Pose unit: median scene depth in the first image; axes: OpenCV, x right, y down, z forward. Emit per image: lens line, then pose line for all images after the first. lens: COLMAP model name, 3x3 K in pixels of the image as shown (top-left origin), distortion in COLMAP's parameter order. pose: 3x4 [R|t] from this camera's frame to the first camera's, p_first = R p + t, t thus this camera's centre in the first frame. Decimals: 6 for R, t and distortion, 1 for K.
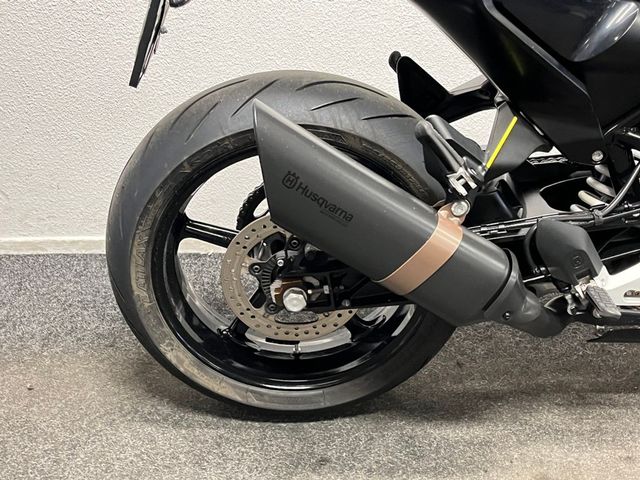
lens RADIAL K [[791.0, 0, 319.6], [0, 791.0, 239.9], [0, 0, 1]] dist [0.036649, 0.000000]
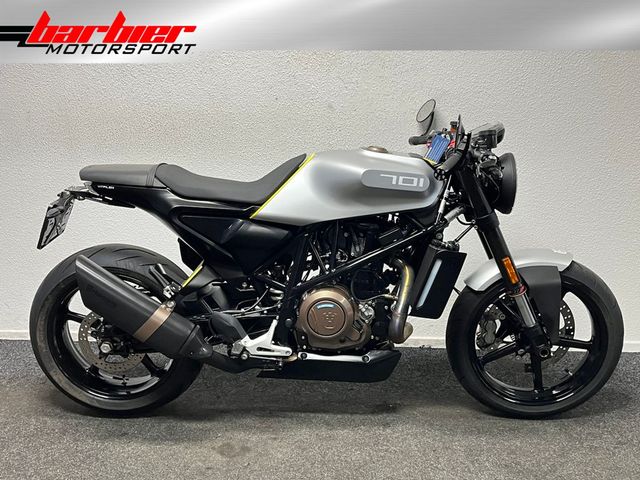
lens RADIAL K [[665.6, 0, 319.6], [0, 665.6, 240.8], [0, 0, 1]] dist [0.005820, 0.000000]
pose [[0.998435, 0.023575, -0.050709, 0.612231], [-0.034046, 0.975626, -0.216781, 0.160151], [0.044363, 0.218168, 0.974902, -0.781647]]
